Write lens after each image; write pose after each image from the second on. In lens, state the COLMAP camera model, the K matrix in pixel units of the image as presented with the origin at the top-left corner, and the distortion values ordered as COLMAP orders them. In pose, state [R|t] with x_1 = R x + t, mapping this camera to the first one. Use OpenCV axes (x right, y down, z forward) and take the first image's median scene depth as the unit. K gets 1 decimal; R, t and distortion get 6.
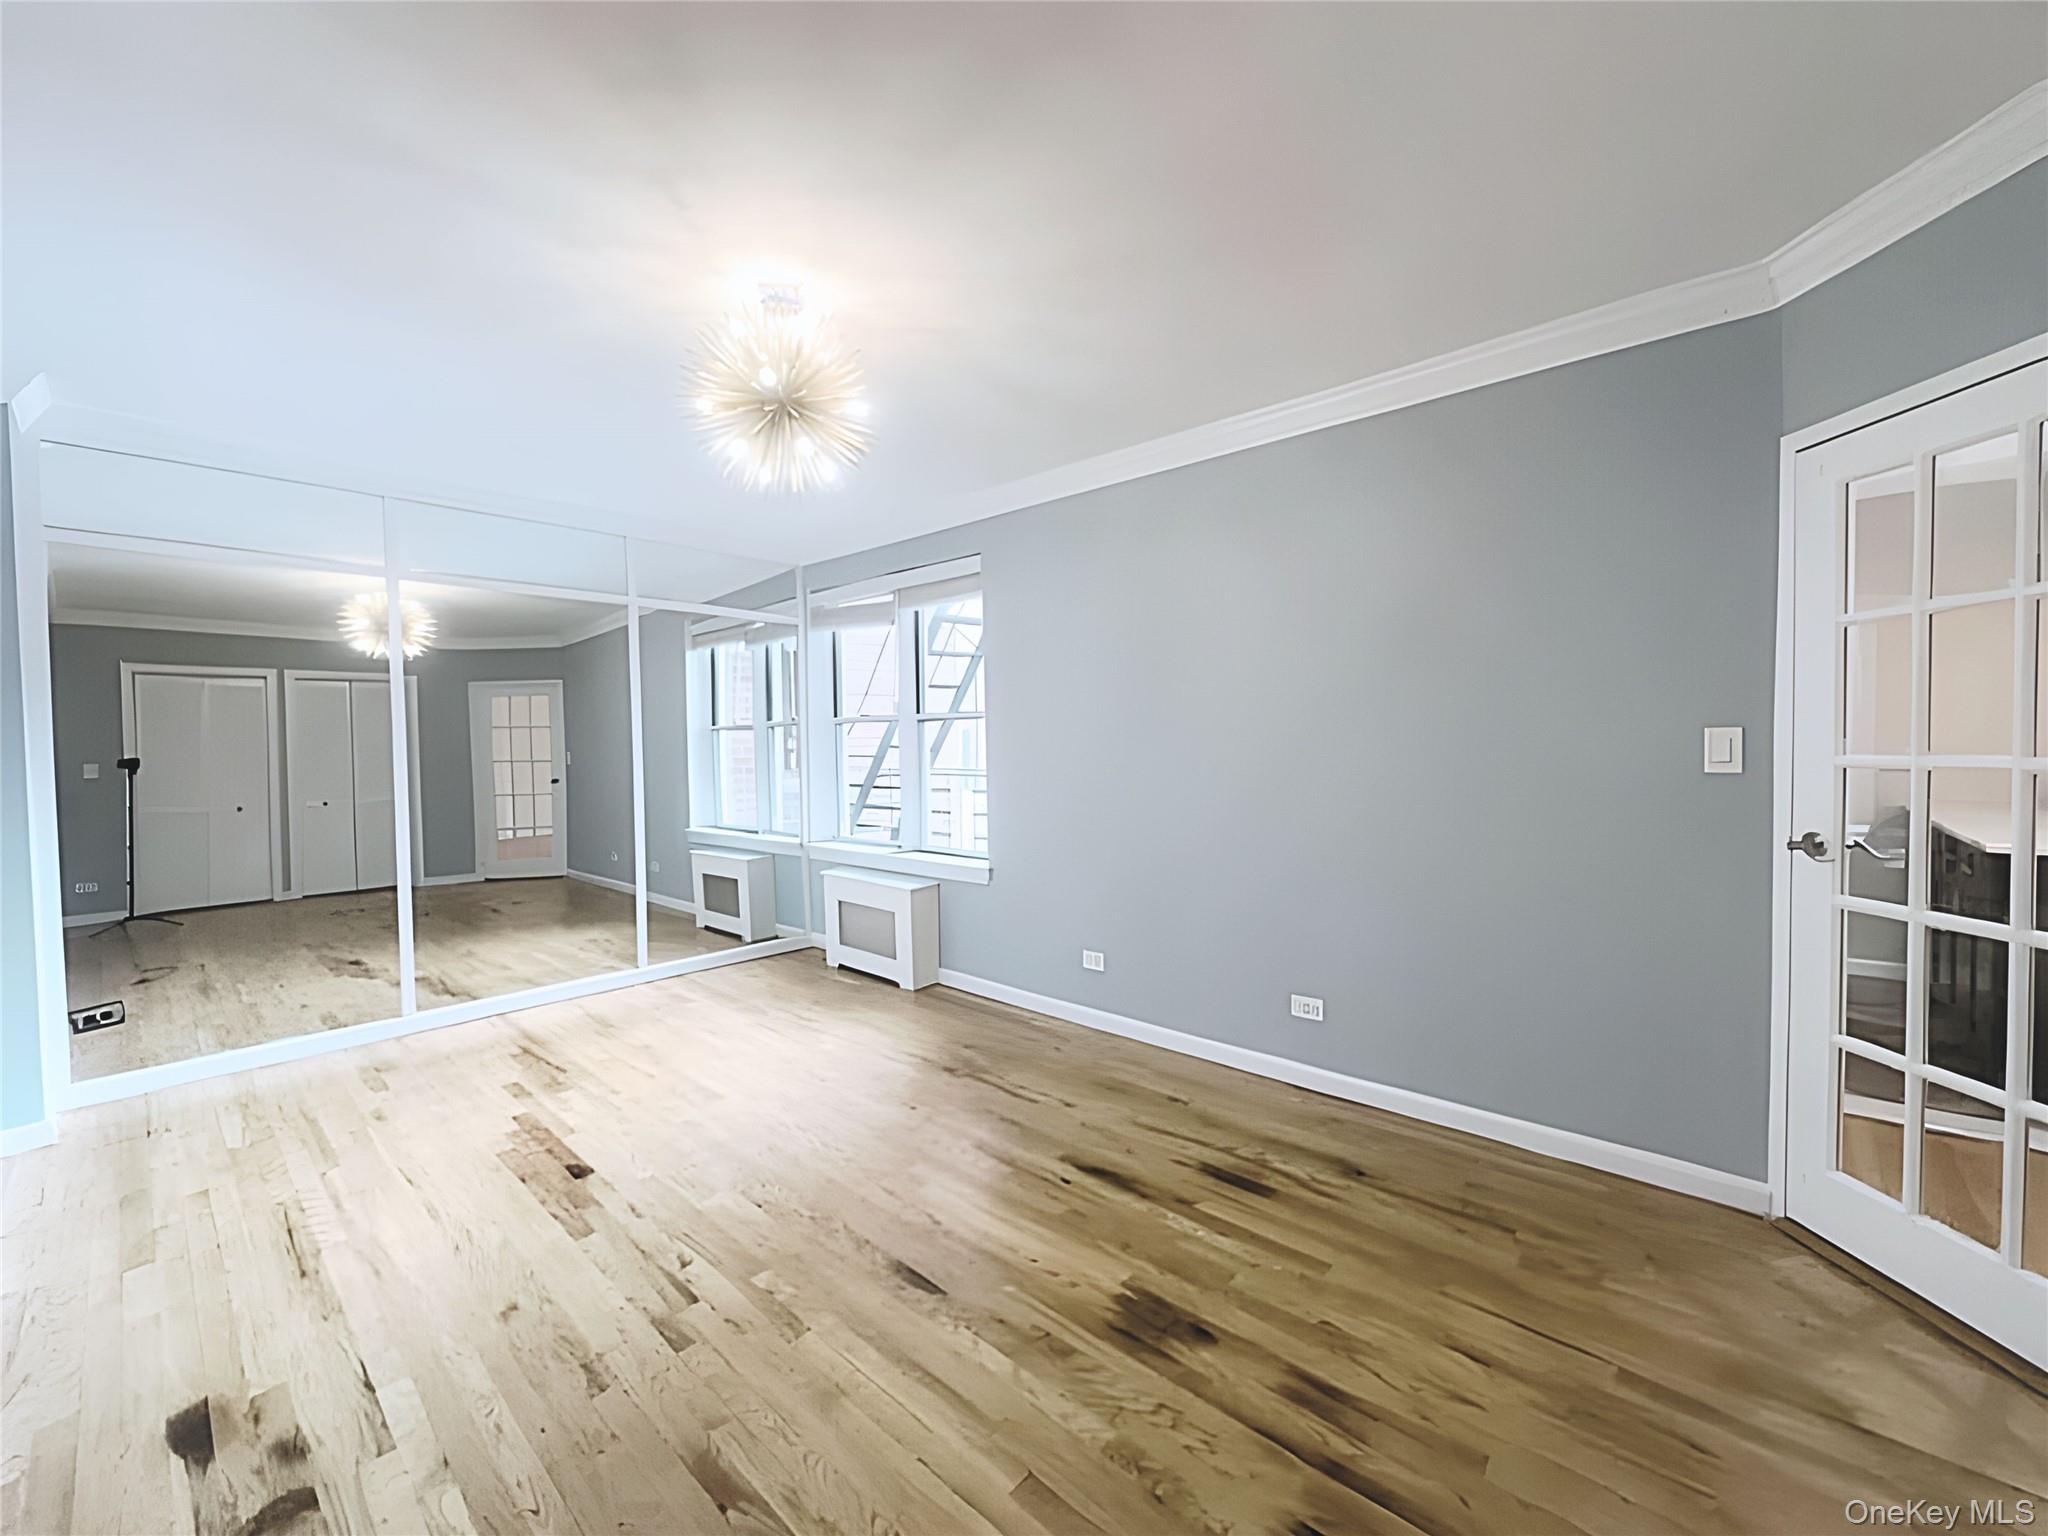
lens RADIAL K [[818.5, 0, 1024.0], [0, 818.5, 768.0], [0, 0, 1]] dist [-0.003412, -0.001050]
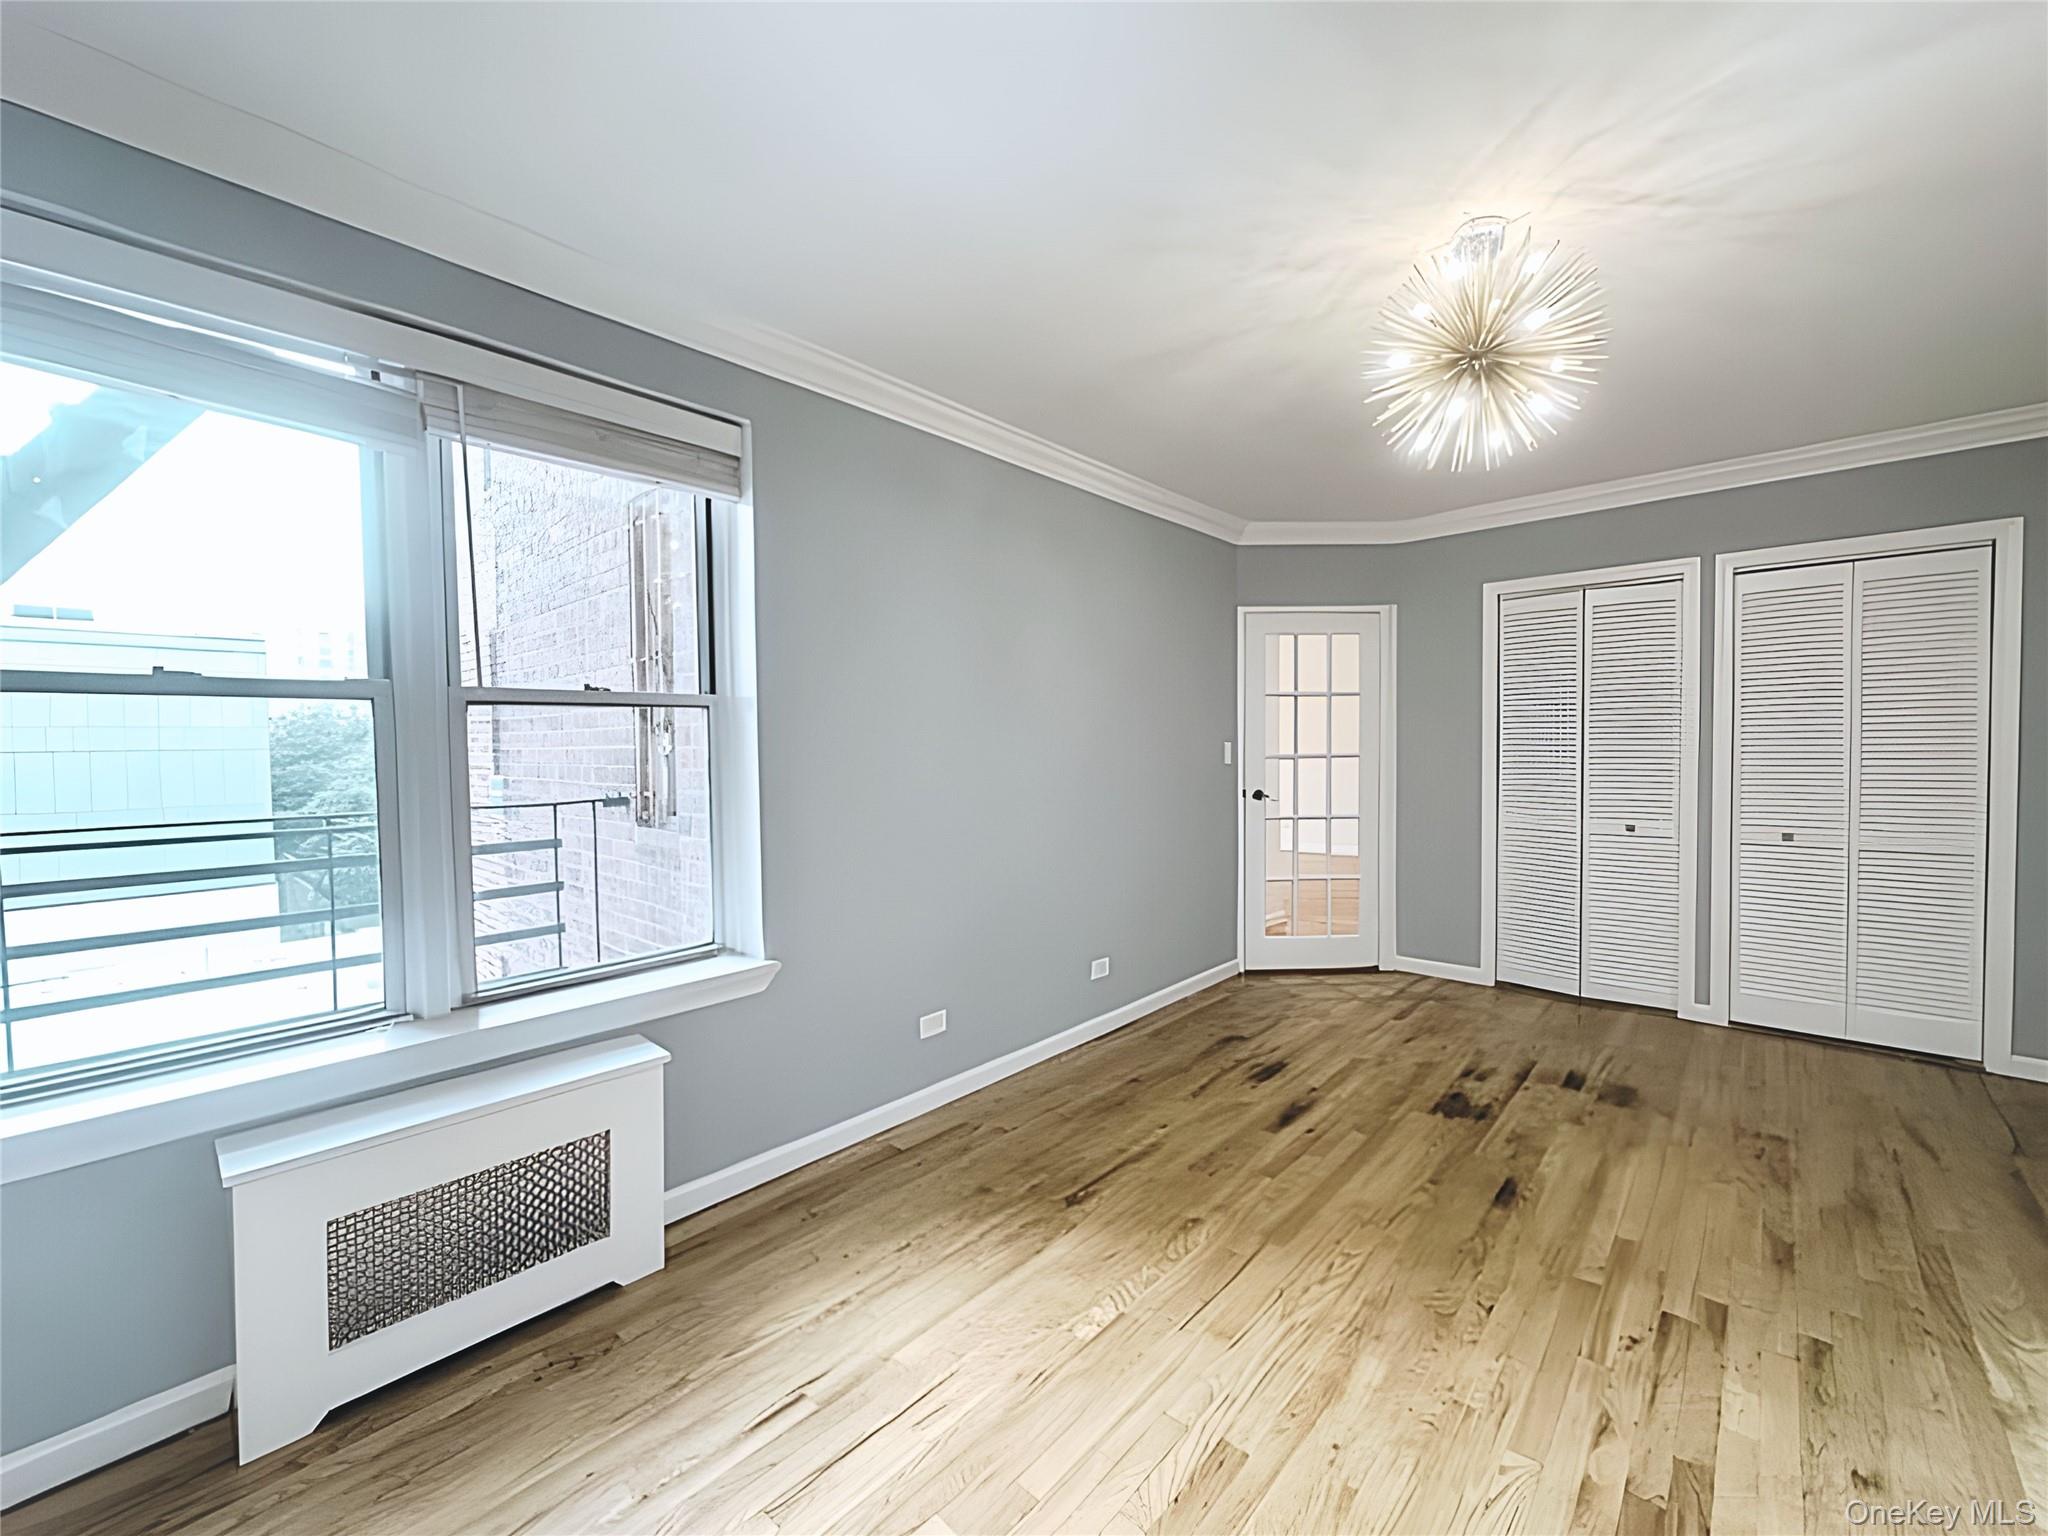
lens RADIAL K [[818.5, 0, 1024.0], [0, 818.5, 768.0], [0, 0, 1]] dist [-0.003412, -0.001050]
pose [[0.005767, -0.014402, 0.999880, -1.099560], [0.043577, 0.998950, 0.014138, -0.032891], [-0.999033, 0.043490, 0.006388, 1.393656]]
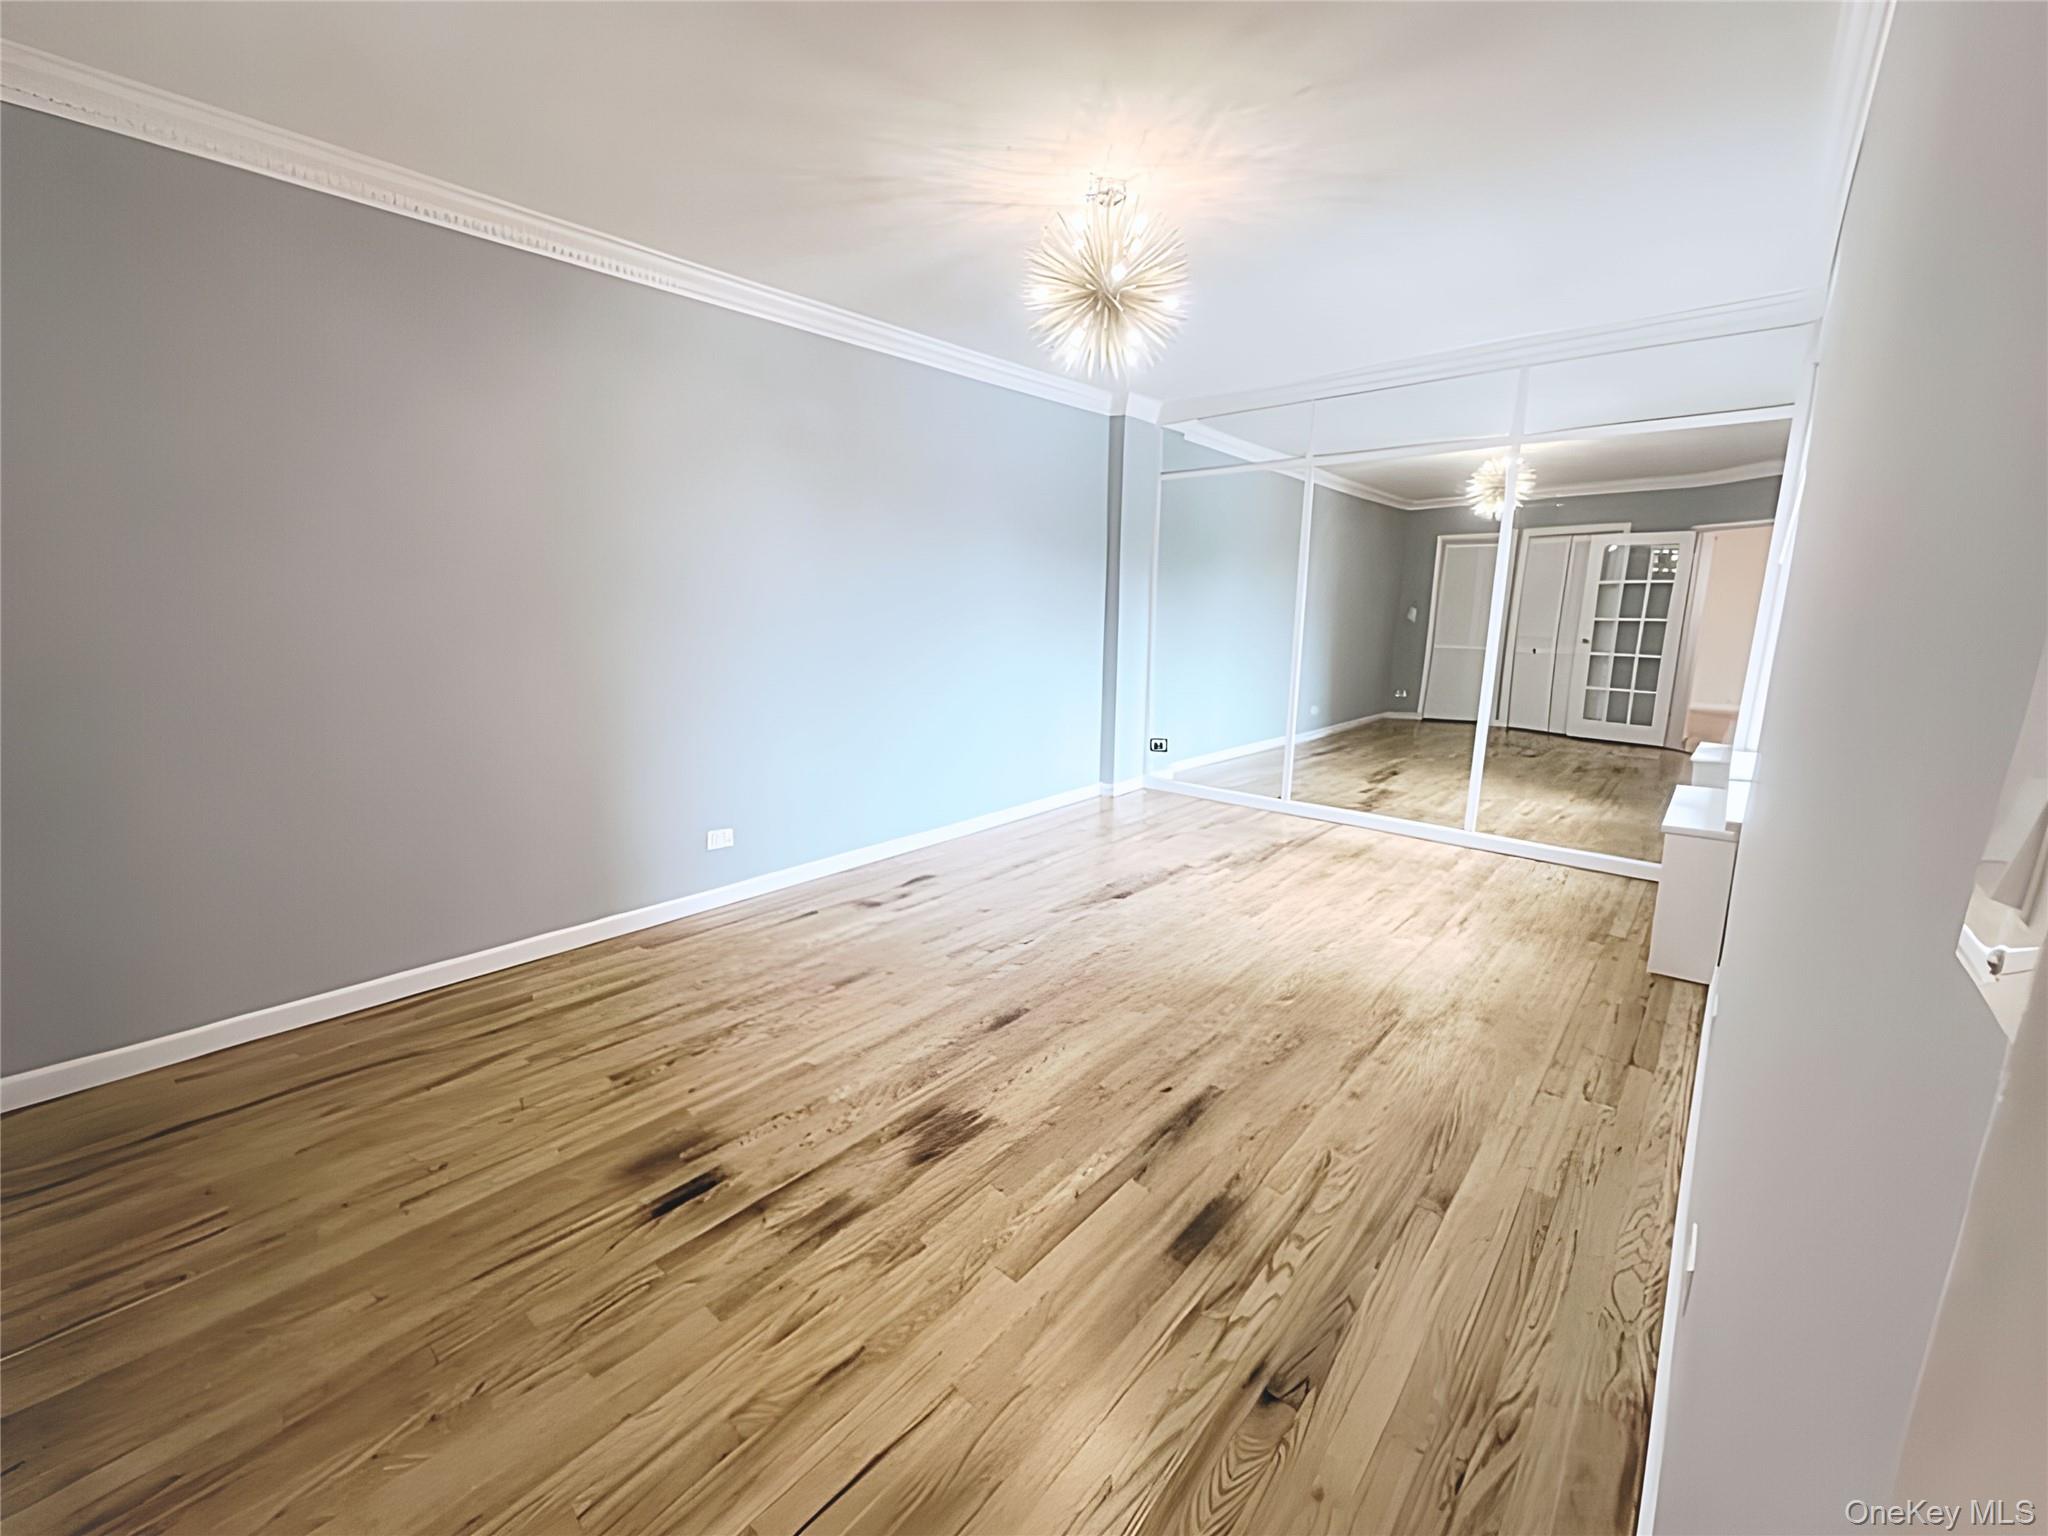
lens RADIAL K [[818.5, 0, 1024.0], [0, 818.5, 768.0], [0, 0, 1]] dist [-0.003412, -0.001050]
pose [[0.011268, 0.211008, -0.977419, 0.881562], [-0.037132, 0.976896, 0.210467, -0.033434], [0.999247, 0.033922, 0.018843, 0.827403]]
